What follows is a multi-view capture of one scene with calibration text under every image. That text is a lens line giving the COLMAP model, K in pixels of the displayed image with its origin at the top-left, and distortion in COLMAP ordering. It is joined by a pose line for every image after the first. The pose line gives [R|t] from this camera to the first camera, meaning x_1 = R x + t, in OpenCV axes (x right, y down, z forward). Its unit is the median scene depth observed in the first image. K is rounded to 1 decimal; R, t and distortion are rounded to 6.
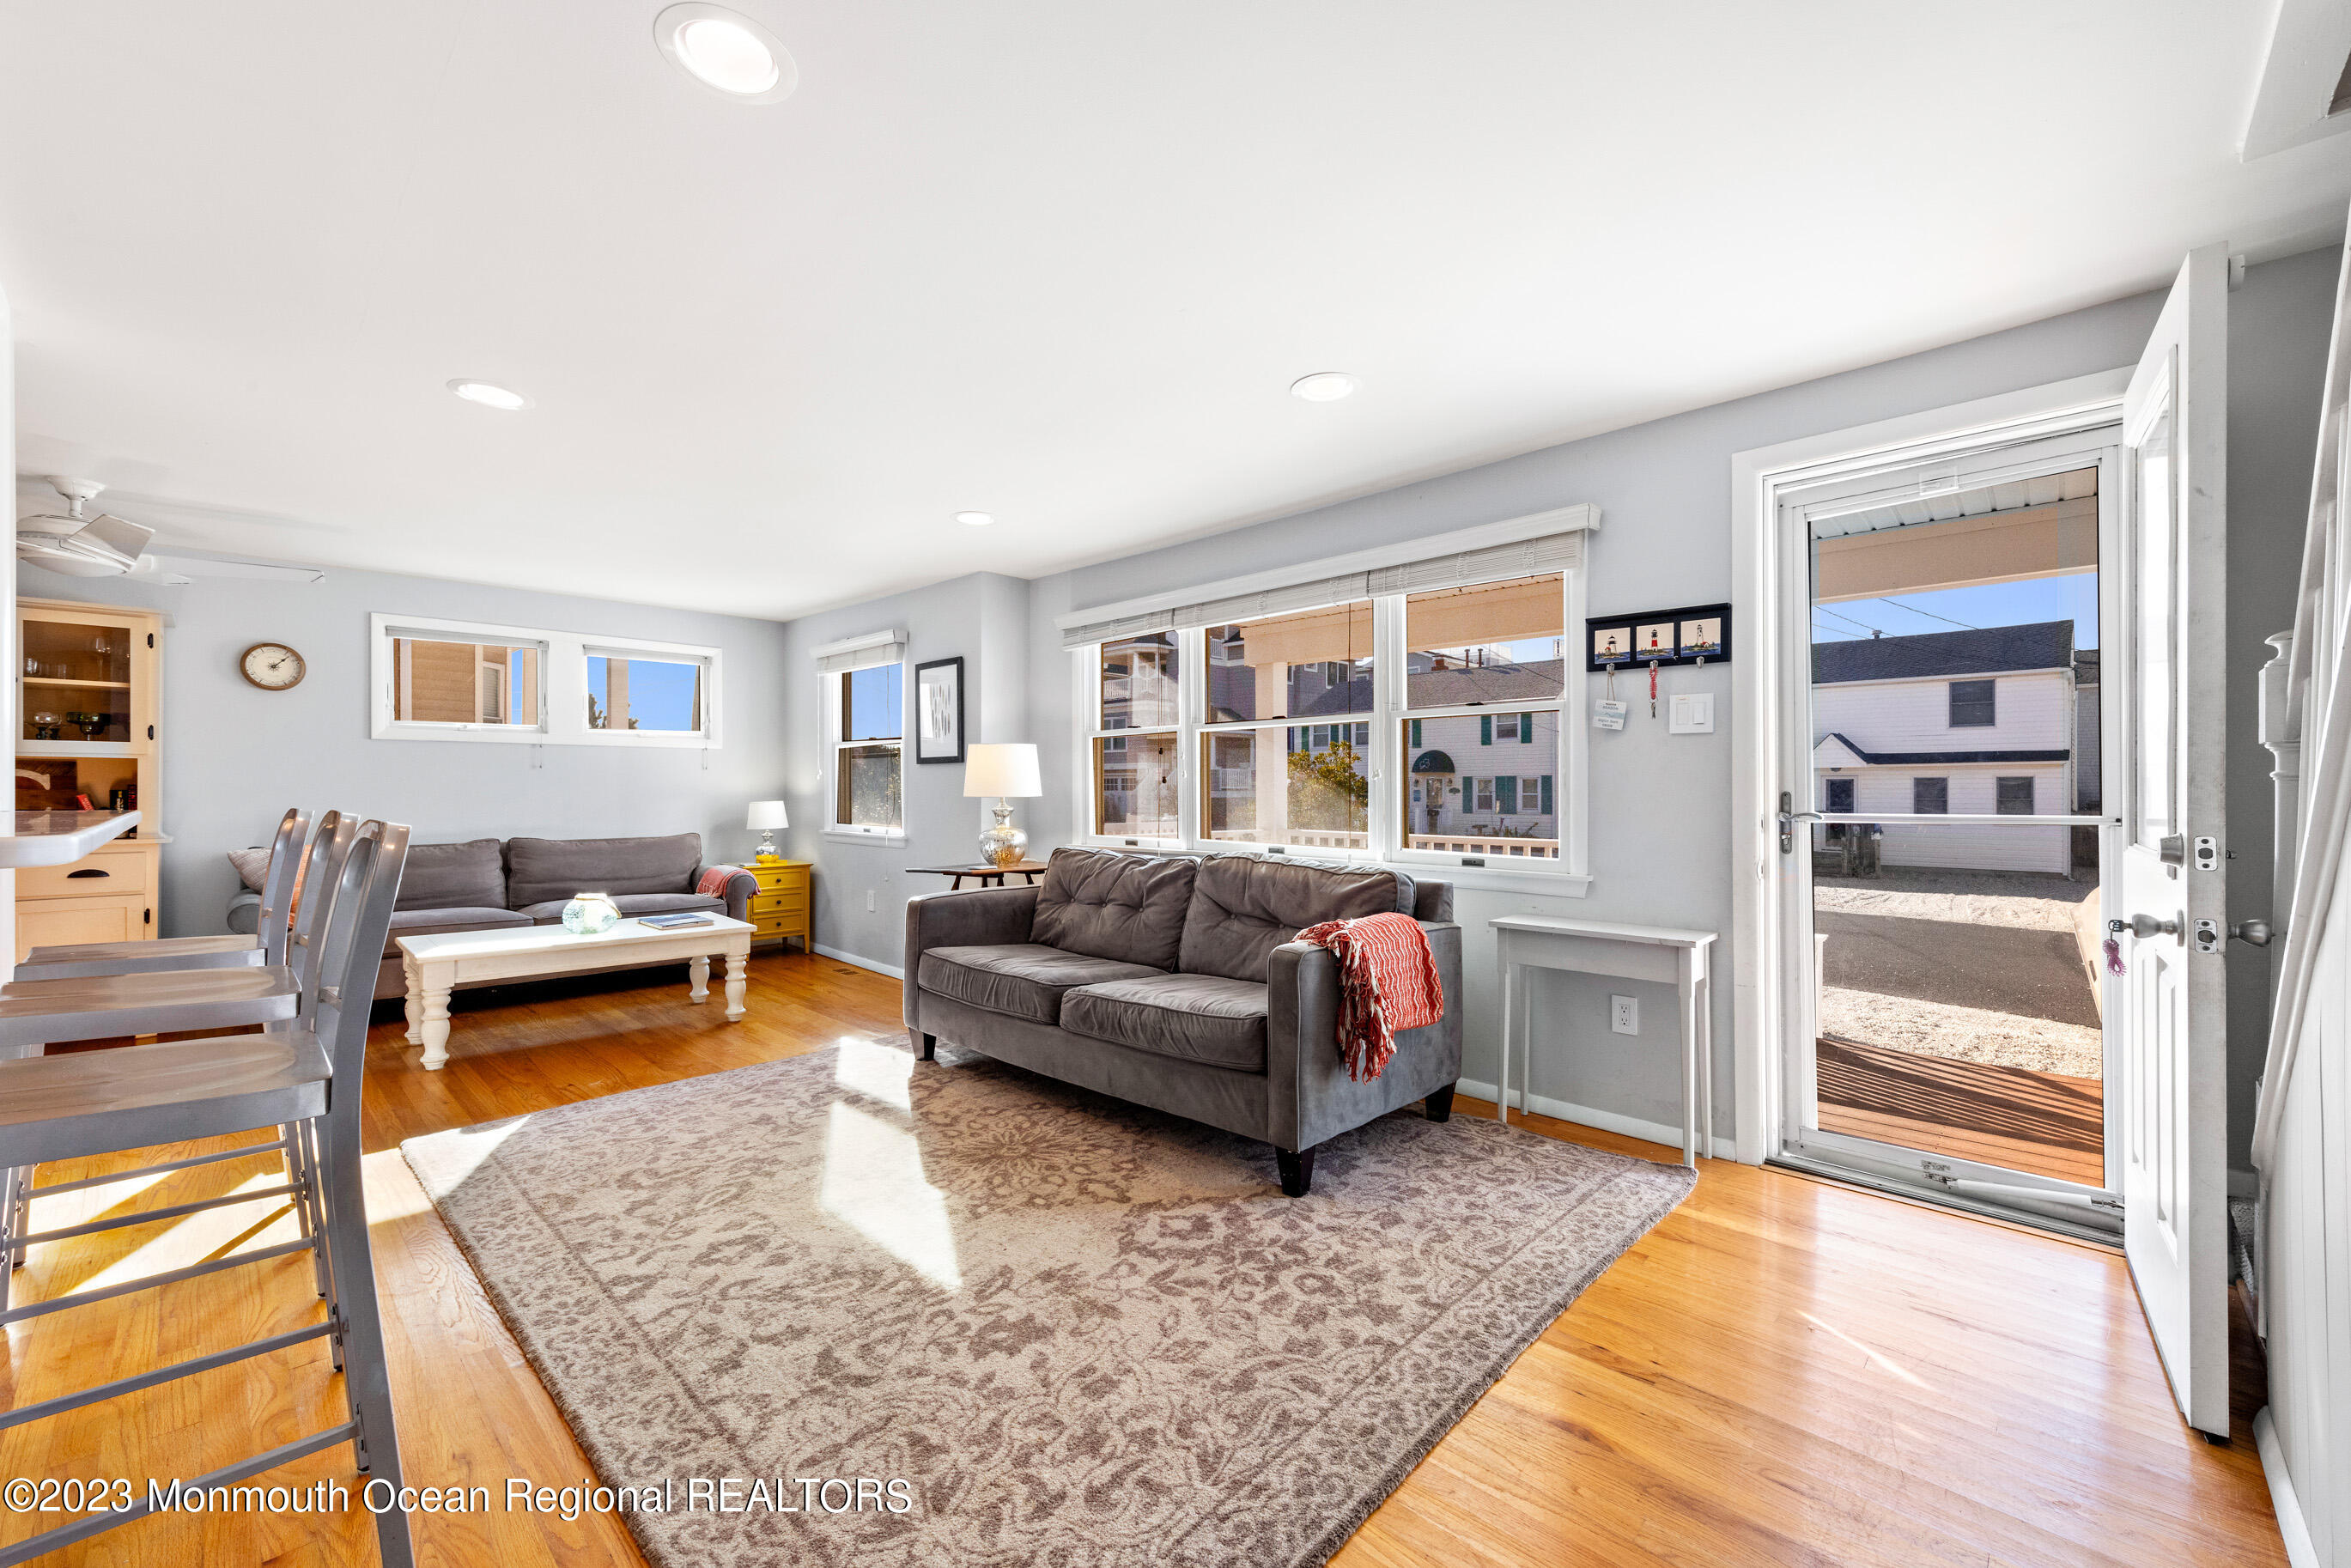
lens RADIAL K [[933.9, 0, 1177.5], [0, 933.9, 788.4], [0, 0, 1]] dist [0.001627, -0.000048]
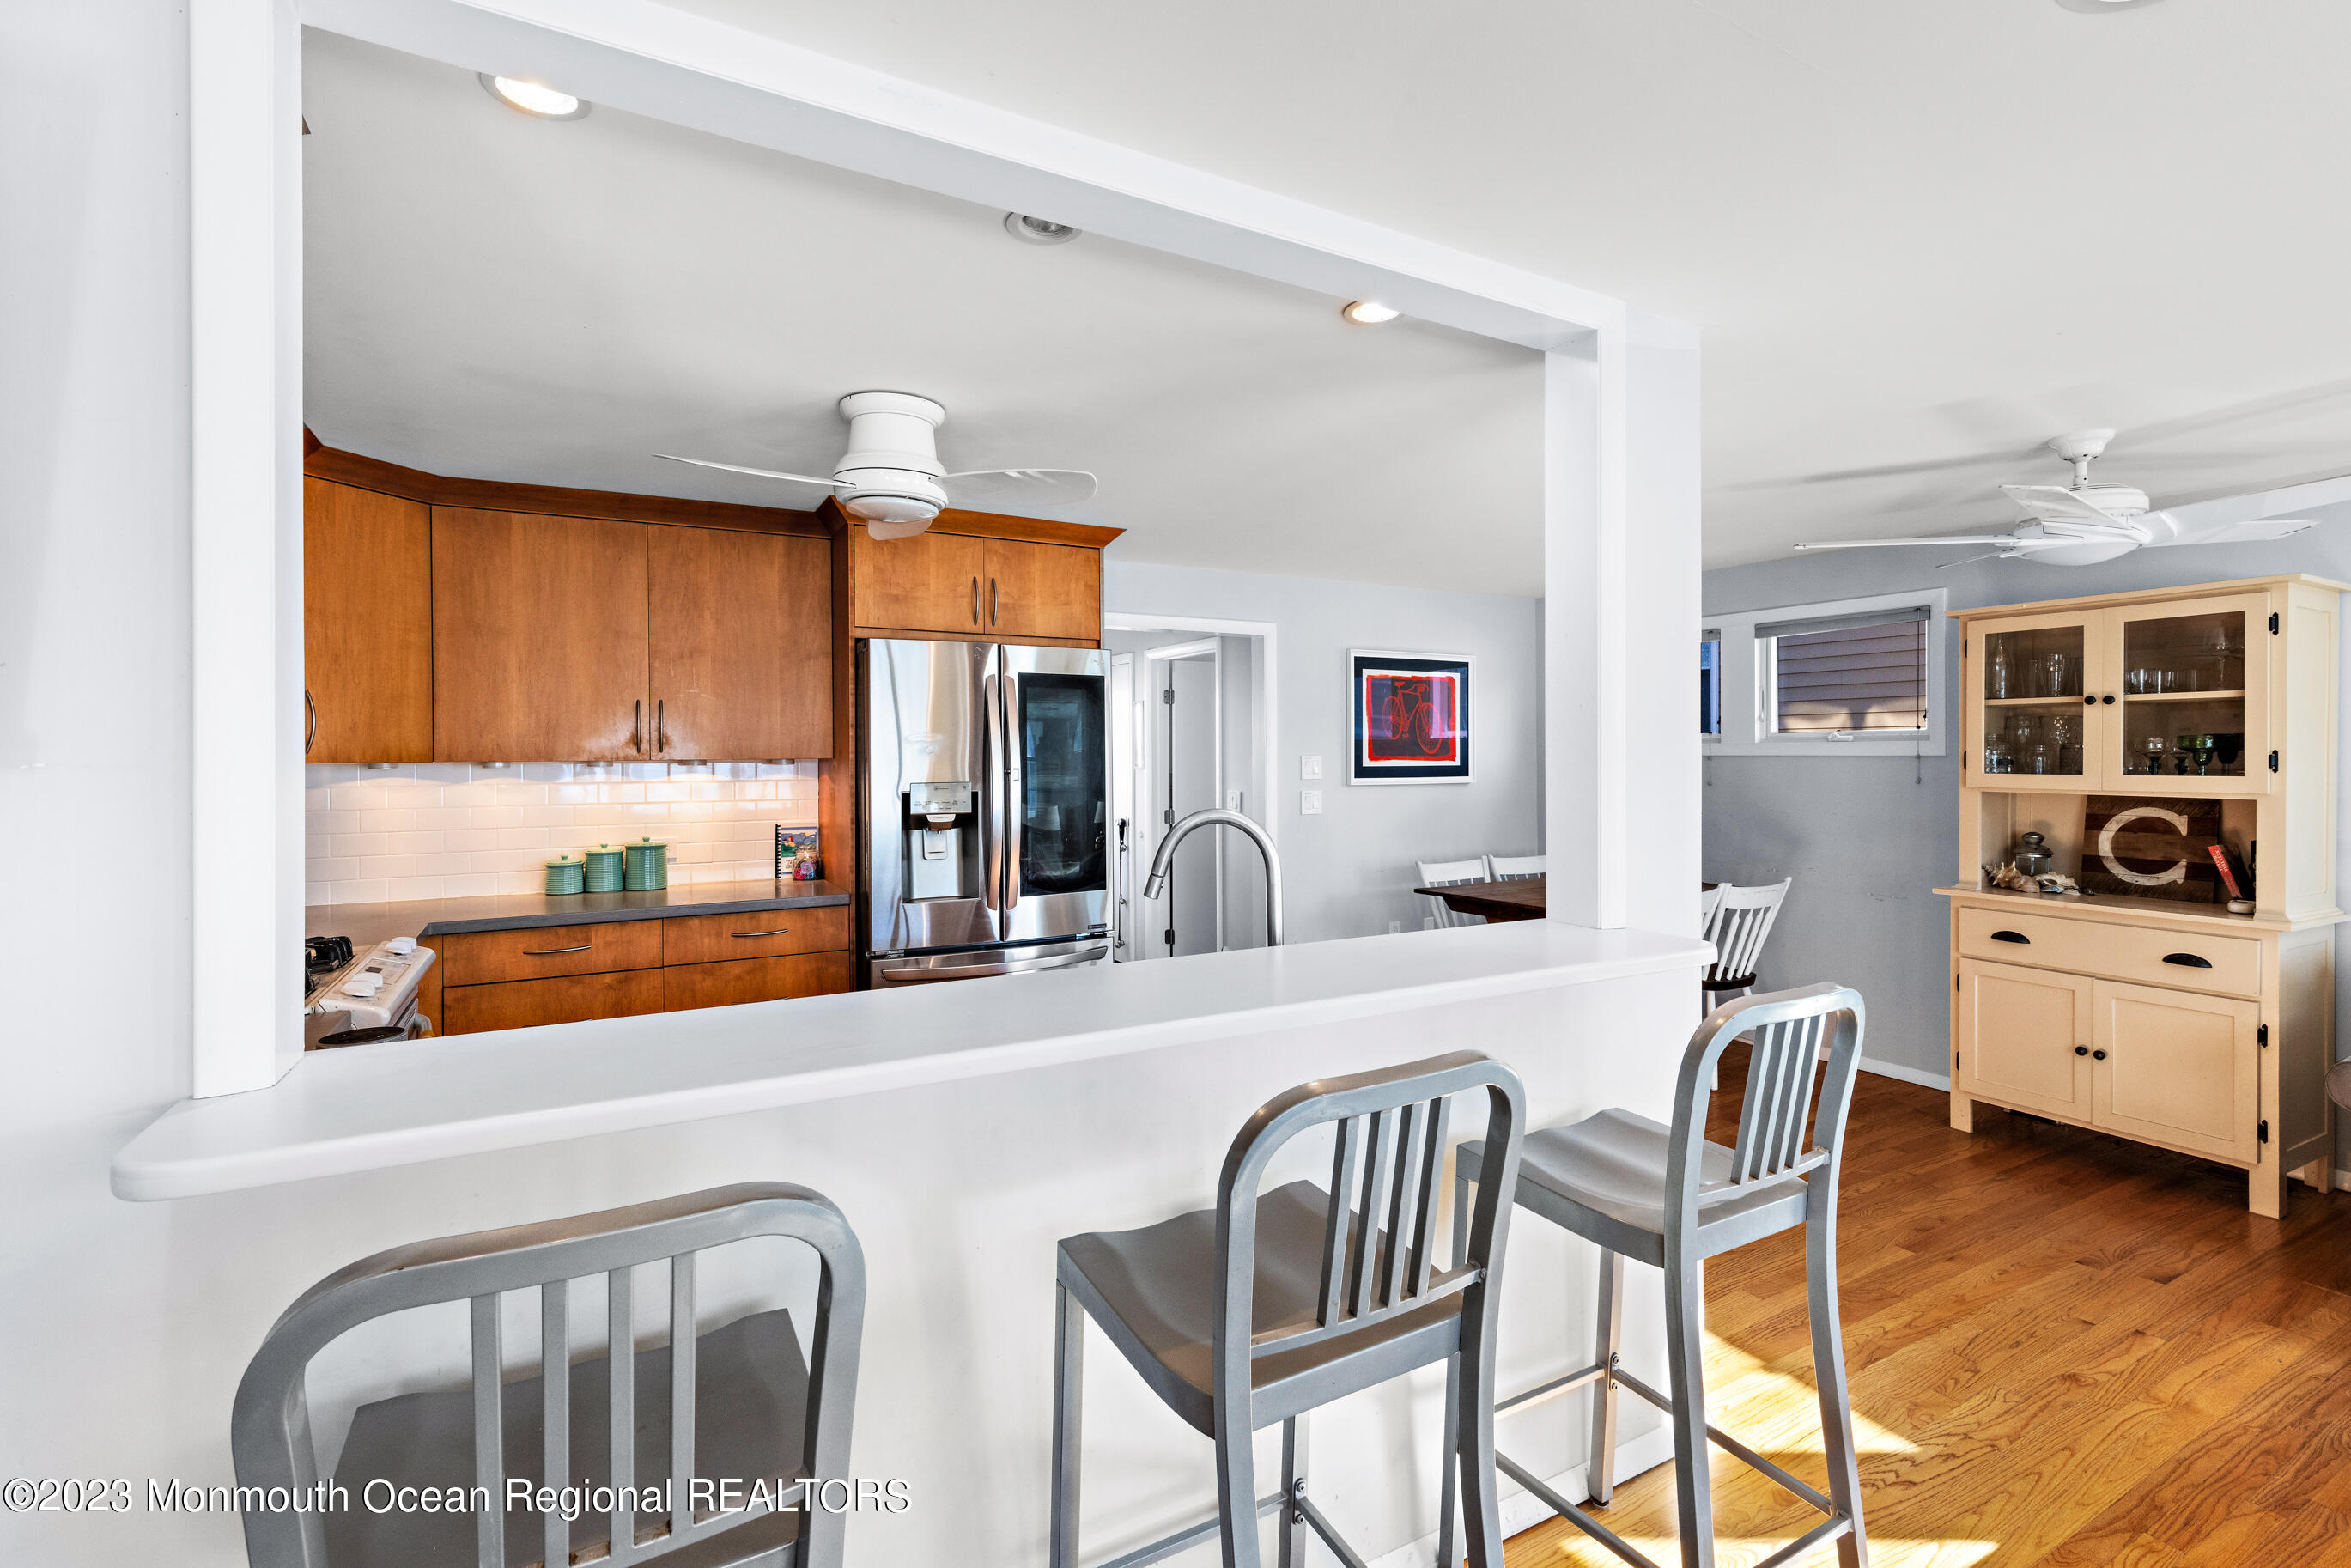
lens RADIAL K [[1071.7, 0, 1179.3], [0, 1071.7, 762.1], [0, 0, 1]] dist [0.002328, 0.000451]
pose [[-0.304531, 0.005485, -0.952487, -0.177116], [0.004378, 0.999981, 0.004358, -0.091171], [0.952492, -0.002843, -0.304549, 0.674134]]
